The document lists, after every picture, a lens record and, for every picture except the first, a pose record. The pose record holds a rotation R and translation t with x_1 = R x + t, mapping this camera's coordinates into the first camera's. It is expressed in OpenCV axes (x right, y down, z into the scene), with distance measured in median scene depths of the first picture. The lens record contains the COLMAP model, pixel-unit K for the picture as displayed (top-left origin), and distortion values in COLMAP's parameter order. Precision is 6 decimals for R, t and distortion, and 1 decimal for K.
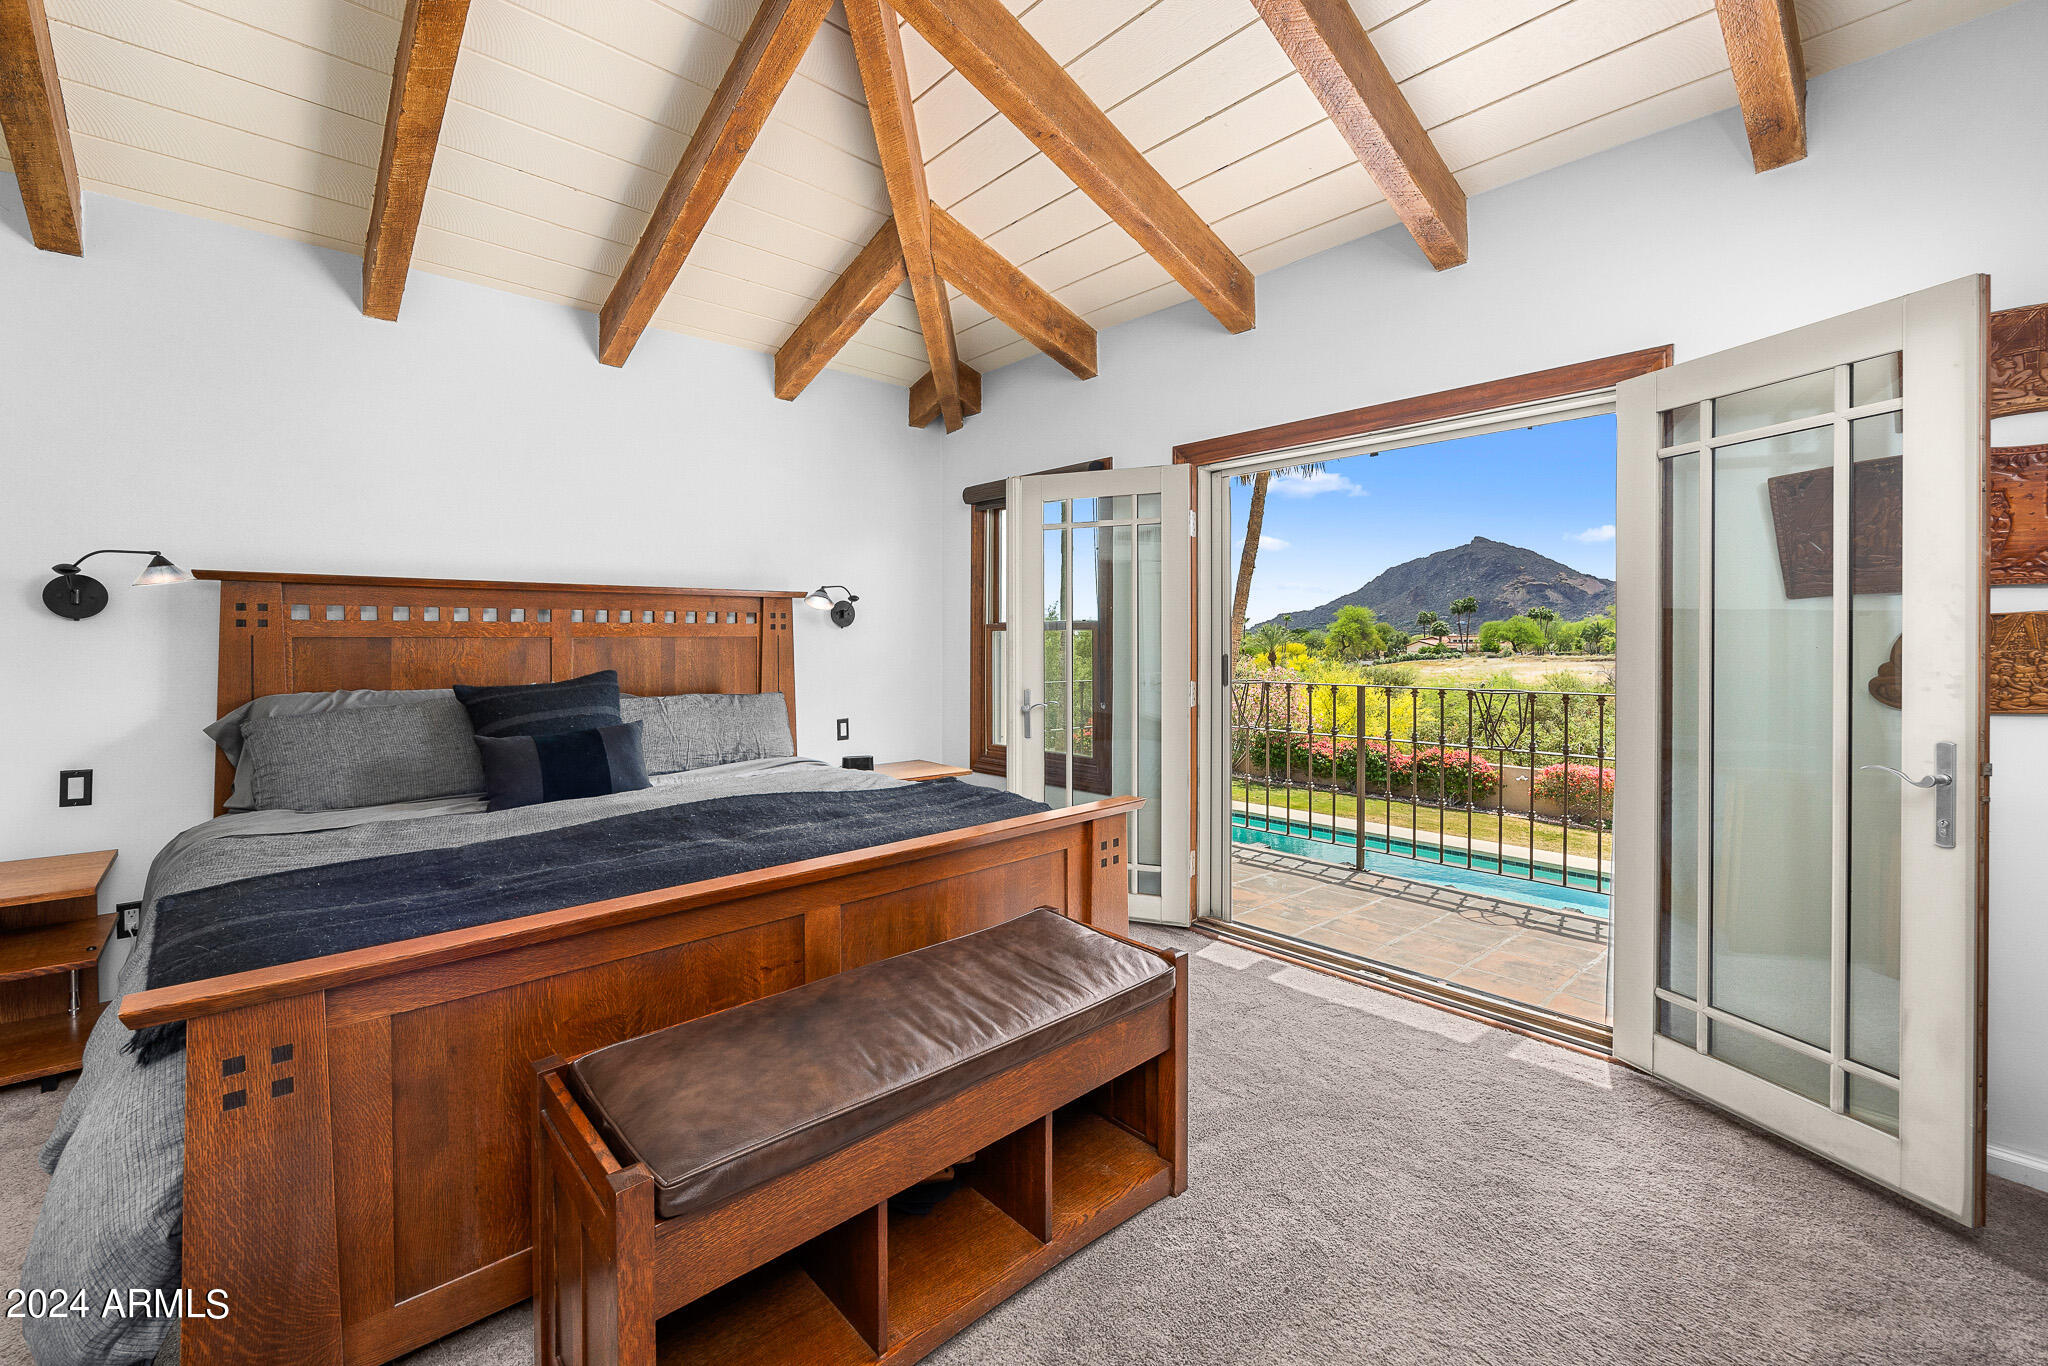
lens RADIAL K [[843.9, 0, 1009.7], [0, 843.9, 647.7], [0, 0, 1]] dist [-0.004415, -0.000157]
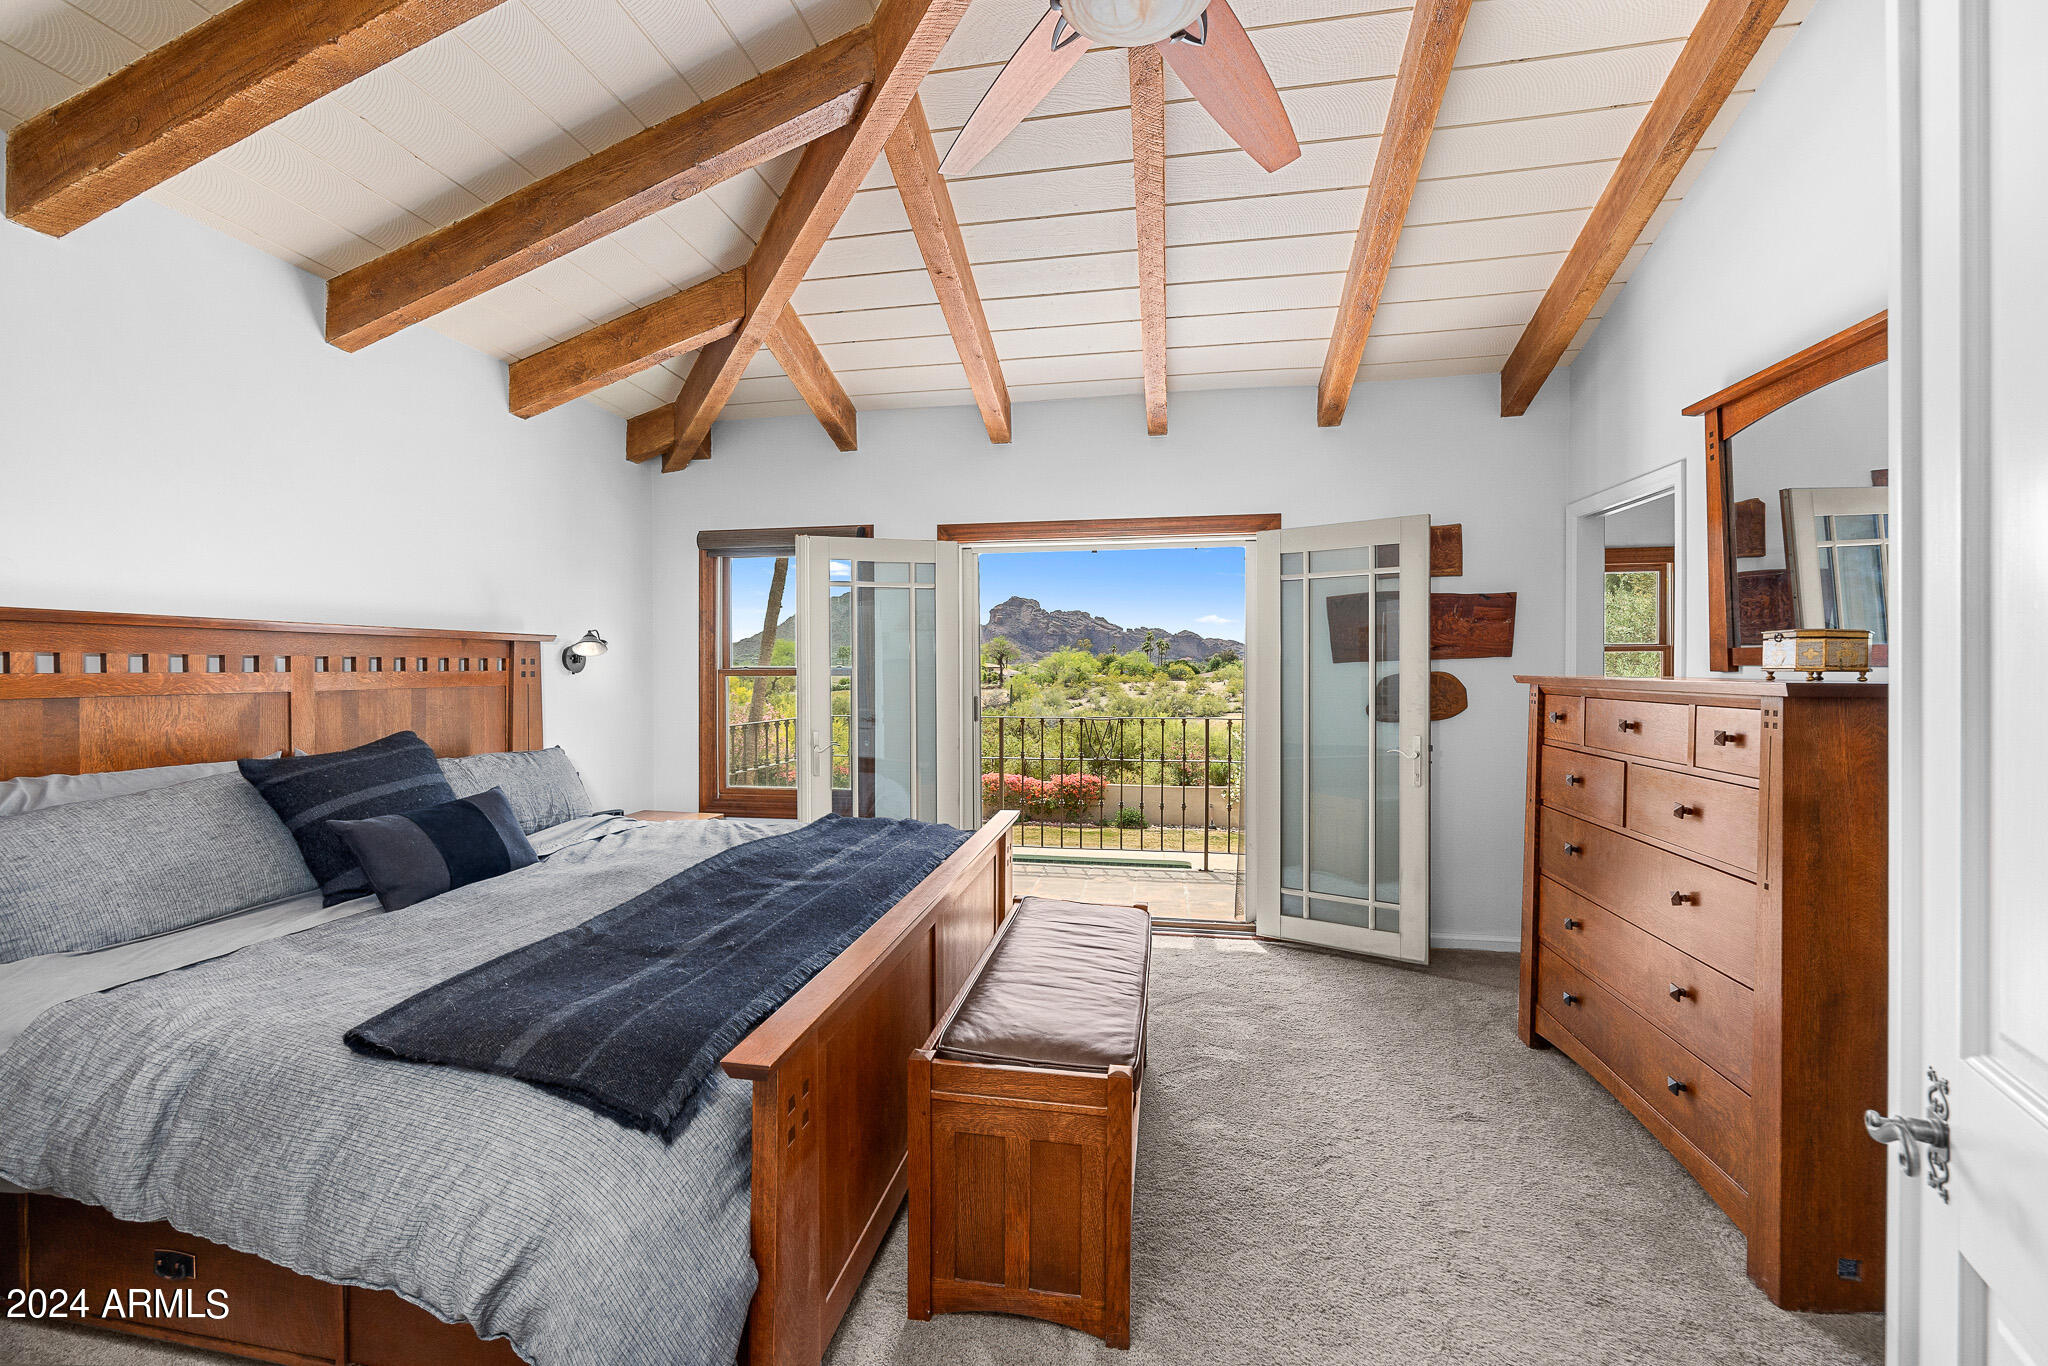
lens RADIAL K [[843.9, 0, 1019.6], [0, 843.9, 679.8], [0, 0, 1]] dist [-0.004415, -0.000157]
pose [[0.788292, -0.006527, 0.615267, -0.567145], [0.006172, 0.999977, 0.002700, -0.024699], [-0.615271, 0.001669, 0.788314, -0.025927]]
